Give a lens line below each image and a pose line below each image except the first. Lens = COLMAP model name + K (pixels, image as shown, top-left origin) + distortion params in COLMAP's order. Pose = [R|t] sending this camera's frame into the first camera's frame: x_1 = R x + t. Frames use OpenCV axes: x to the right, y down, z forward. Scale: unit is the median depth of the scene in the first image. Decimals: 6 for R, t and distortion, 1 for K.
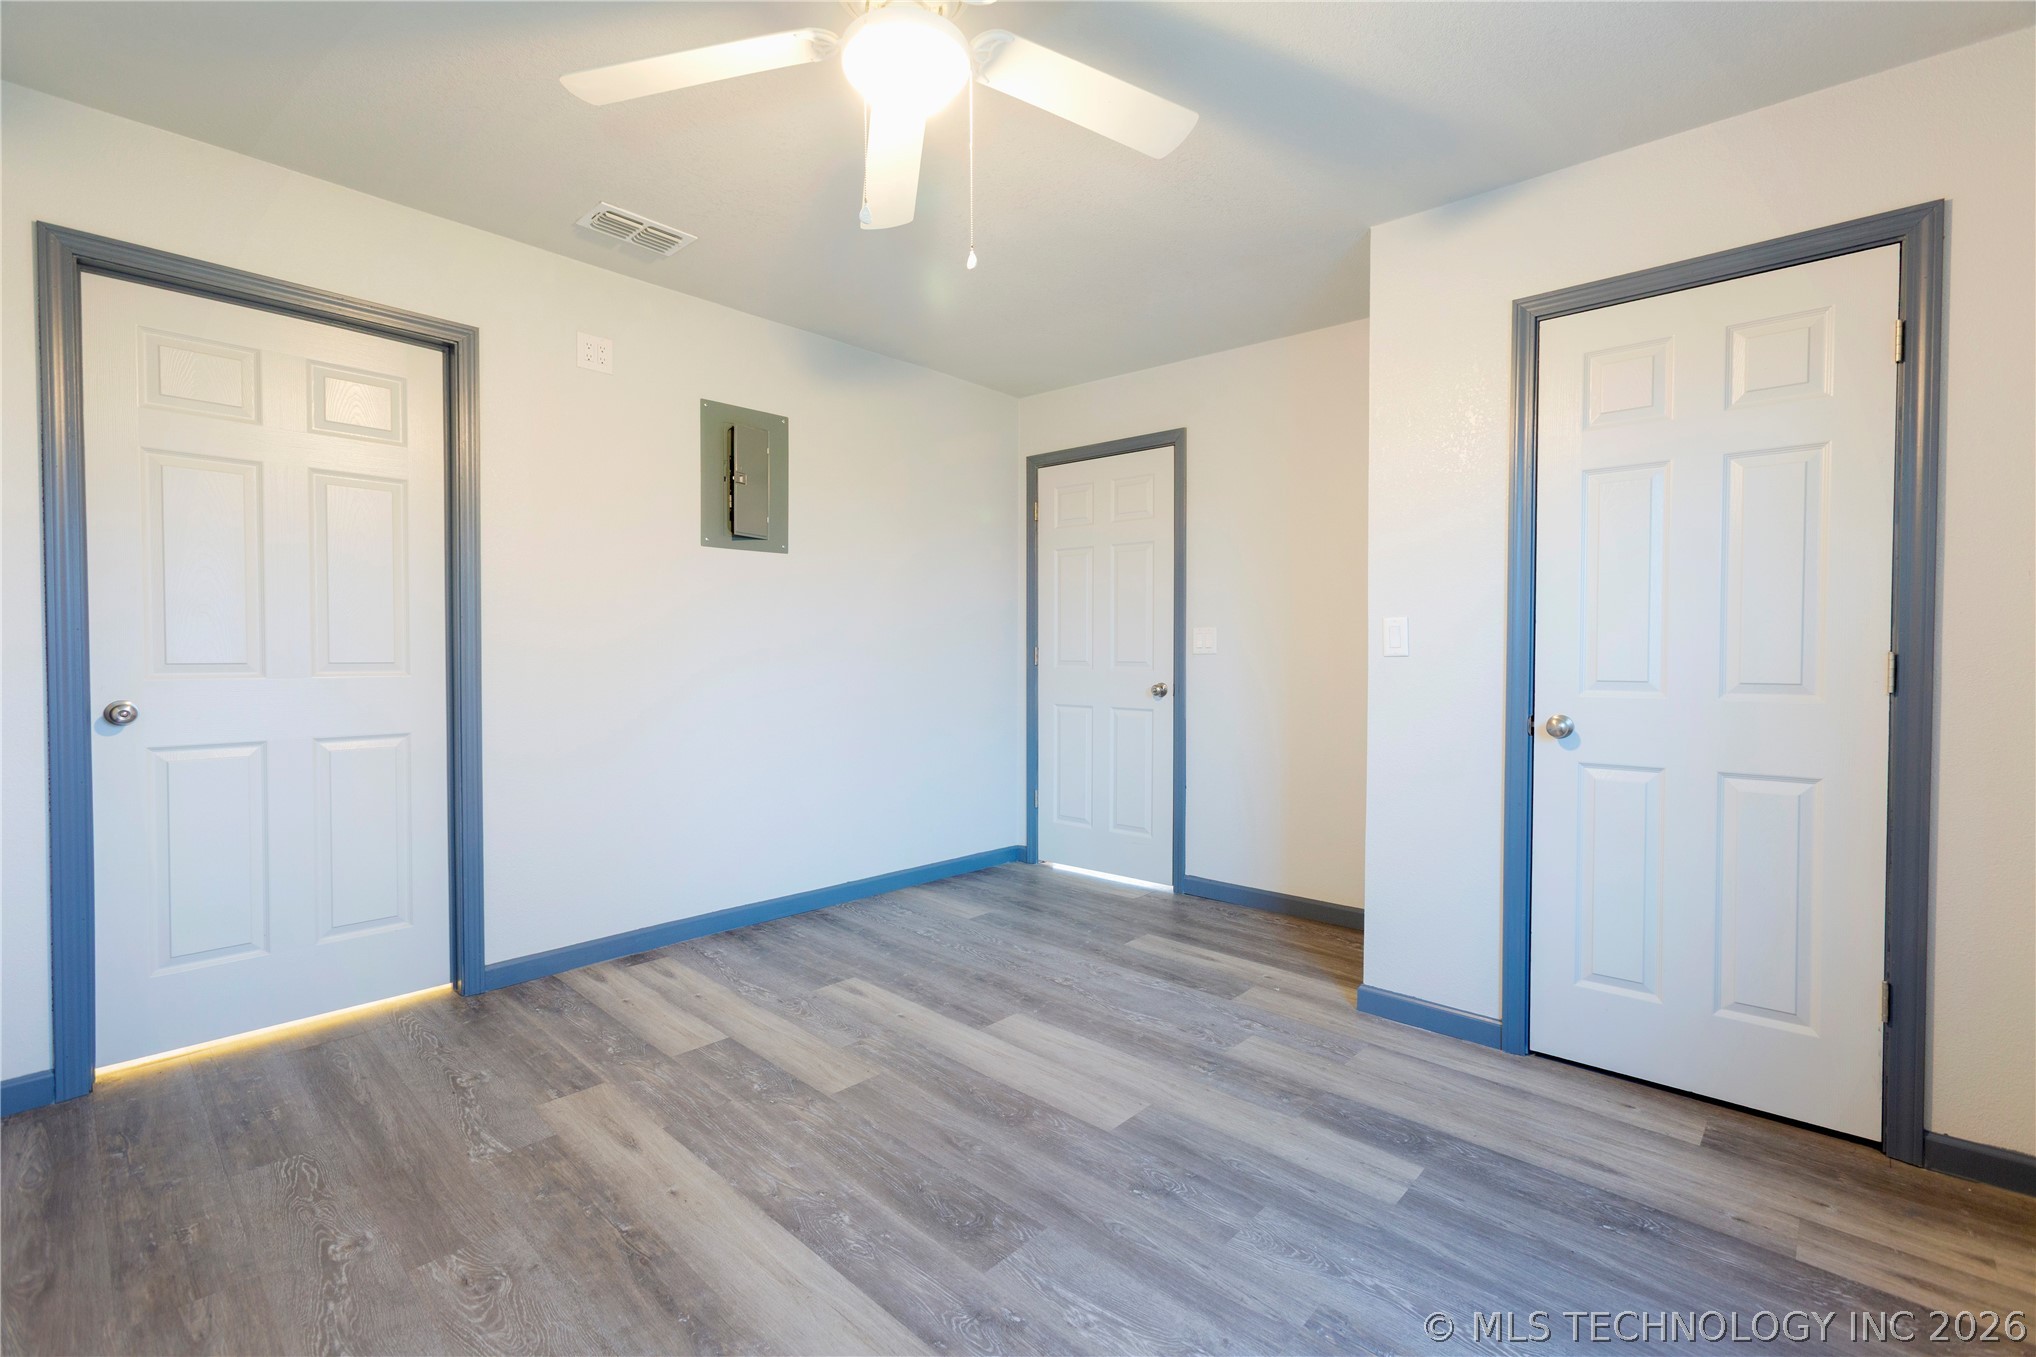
lens RADIAL K [[901.2, 0, 1013.4], [0, 901.2, 677.1], [0, 0, 1]] dist [-0.025435, 0.018937]
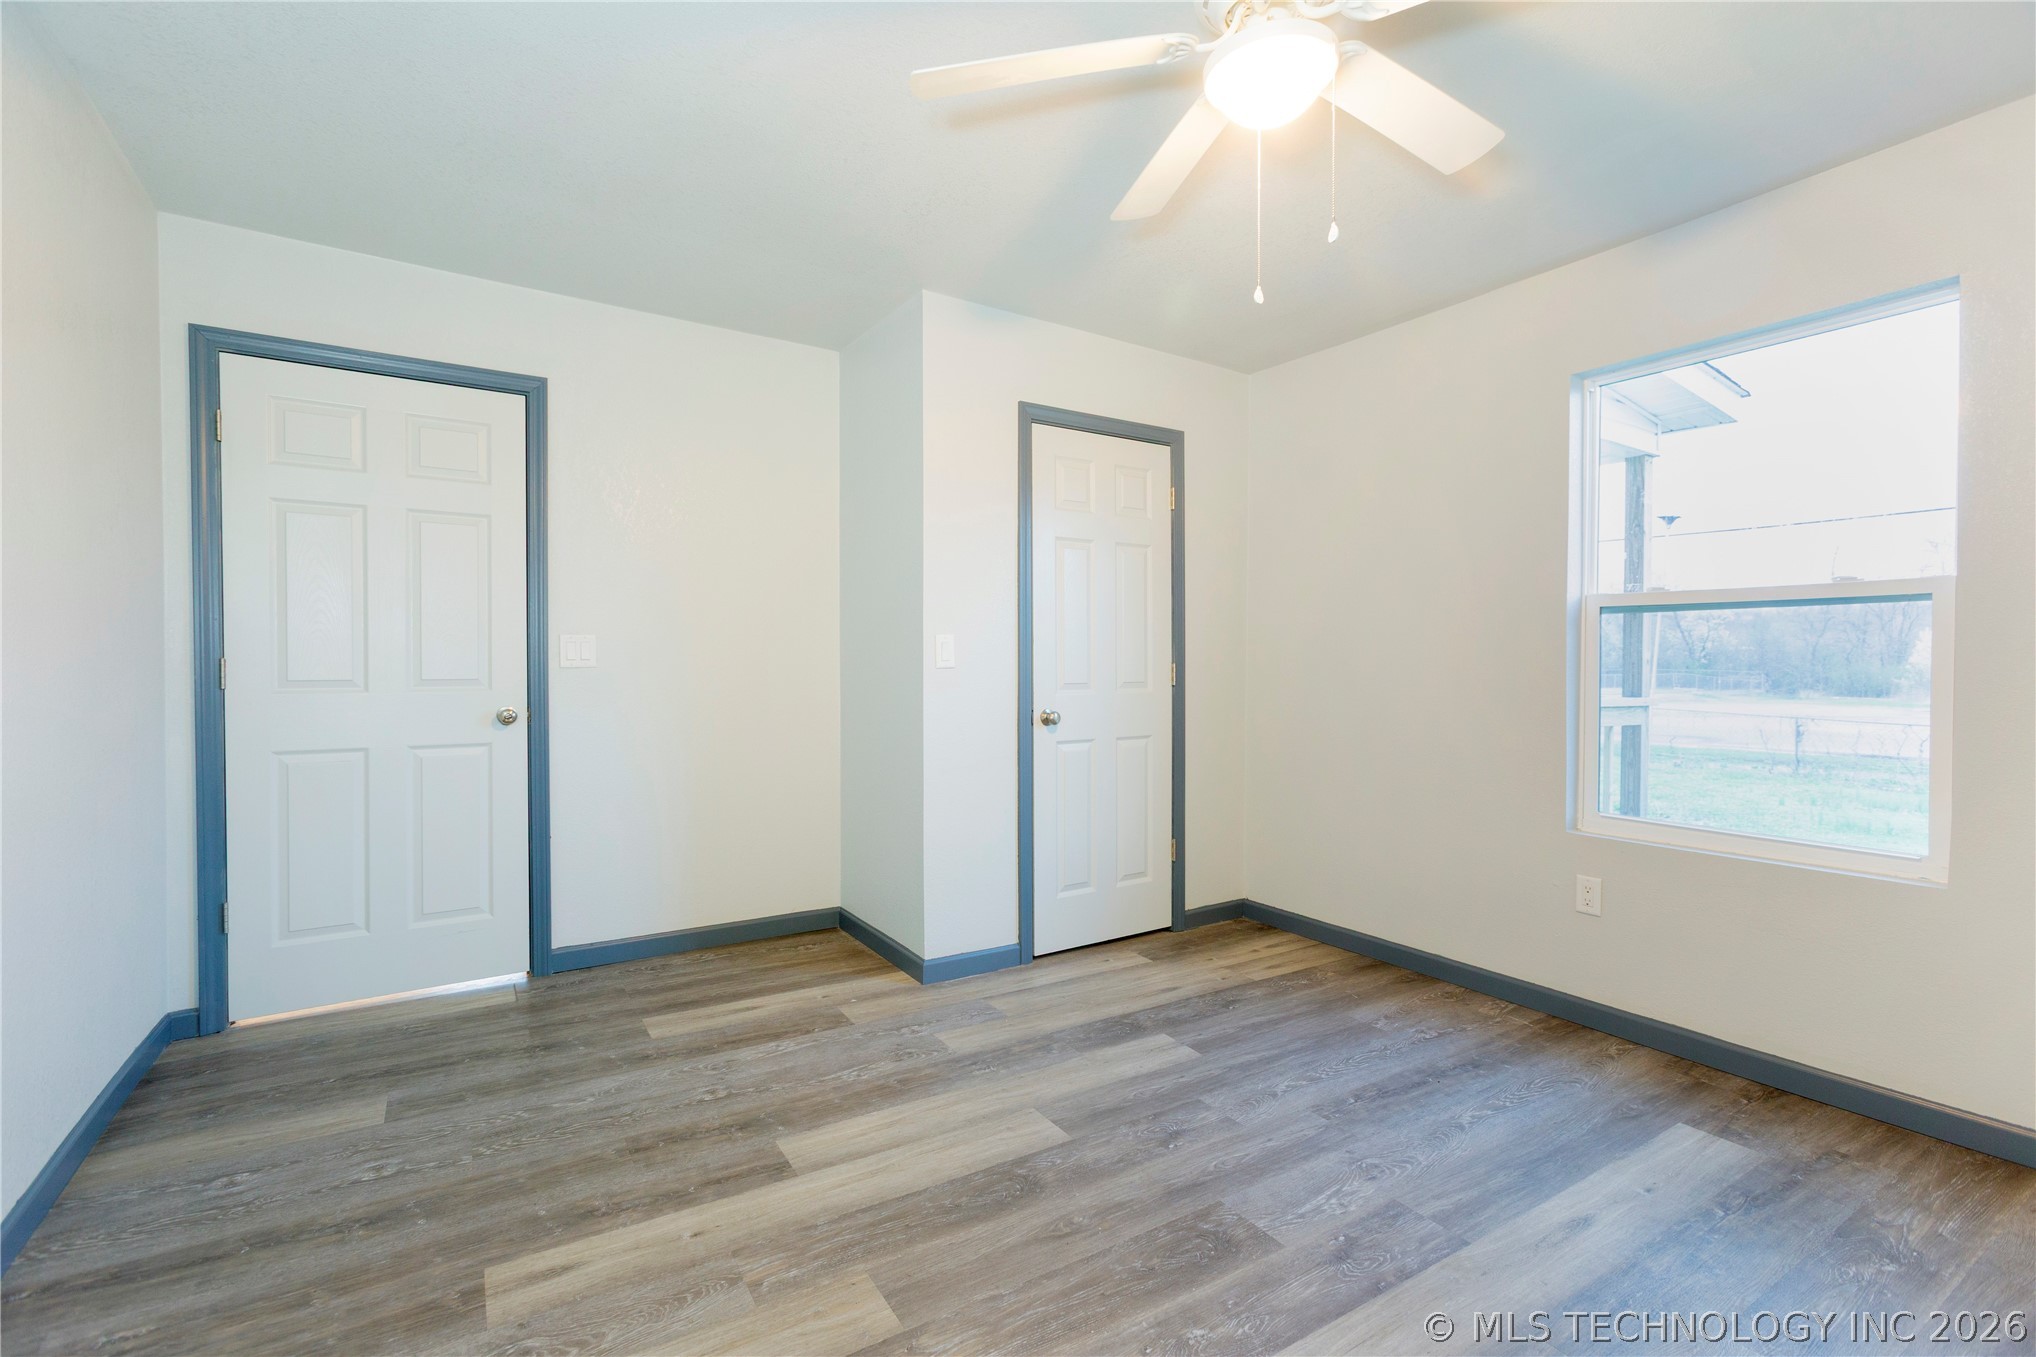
lens RADIAL K [[901.2, 0, 1013.4], [0, 901.2, 677.1], [0, 0, 1]] dist [-0.025435, 0.018937]
pose [[0.260004, -0.019405, 0.965413, -0.747418], [0.027132, 0.999550, 0.012784, -0.026670], [-0.965226, 0.022870, 0.260413, 0.666780]]
